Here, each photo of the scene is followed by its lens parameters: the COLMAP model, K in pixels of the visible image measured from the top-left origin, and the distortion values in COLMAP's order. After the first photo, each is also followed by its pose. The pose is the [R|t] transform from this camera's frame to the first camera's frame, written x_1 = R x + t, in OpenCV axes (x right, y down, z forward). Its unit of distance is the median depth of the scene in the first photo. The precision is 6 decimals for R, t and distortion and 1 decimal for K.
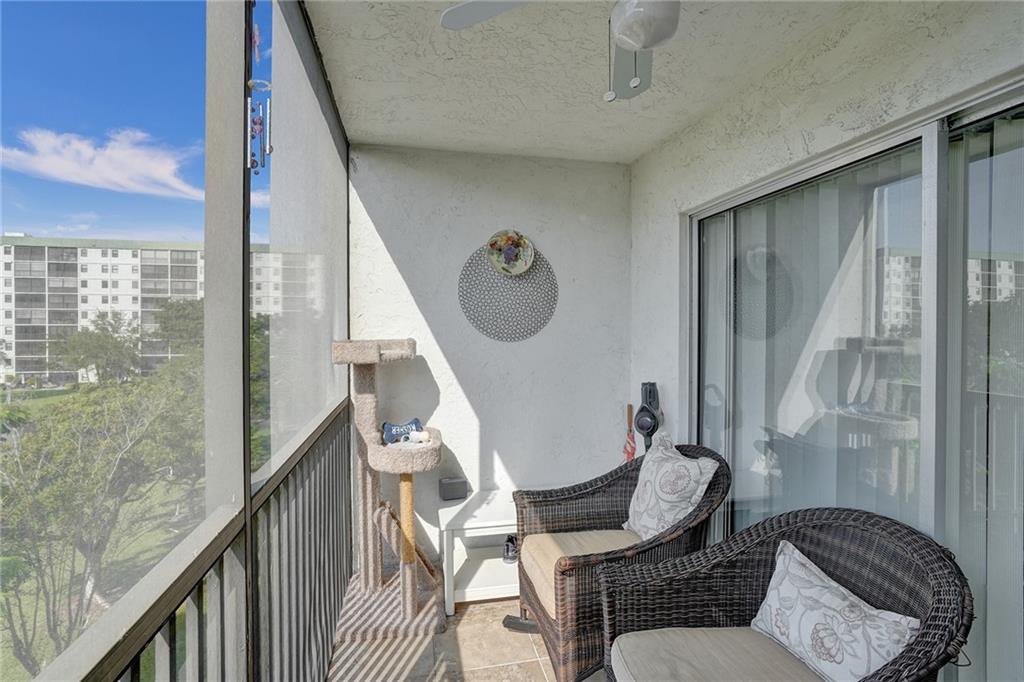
lens RADIAL K [[492.6, 0, 512.7], [0, 492.6, 335.6], [0, 0, 1]] dist [-0.058493, 0.030925]
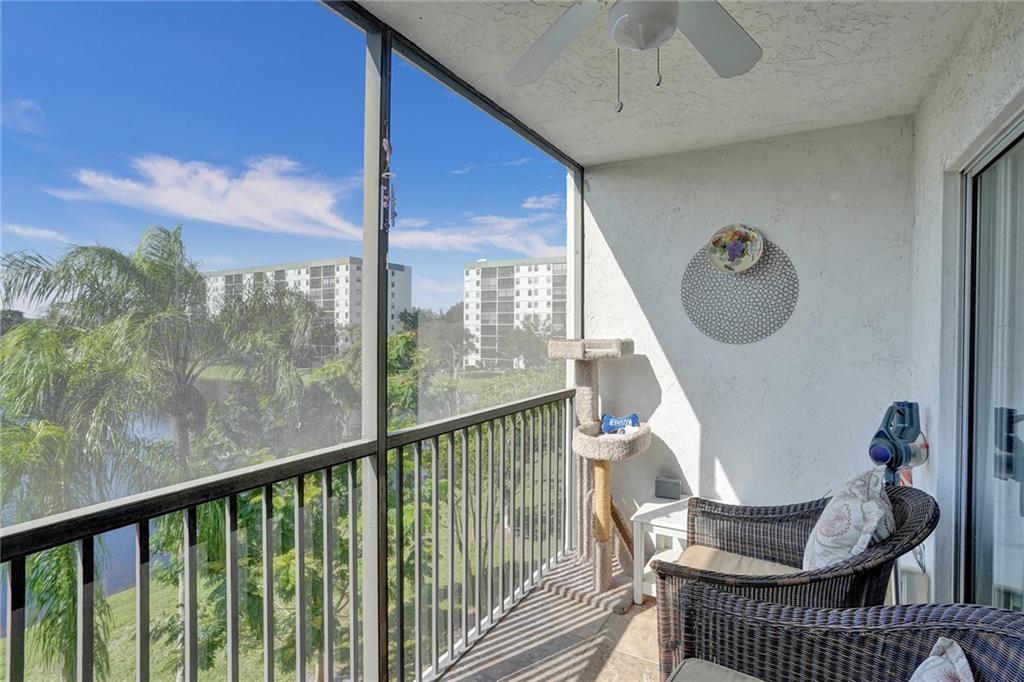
lens RADIAL K [[492.6, 0, 512.7], [0, 492.6, 335.6], [0, 0, 1]] dist [-0.058493, 0.030925]
pose [[0.736345, 0.013247, -0.676477, 0.312294], [-0.012580, 0.999904, 0.005887, -0.003913], [0.676489, 0.004175, 0.736440, 0.037198]]
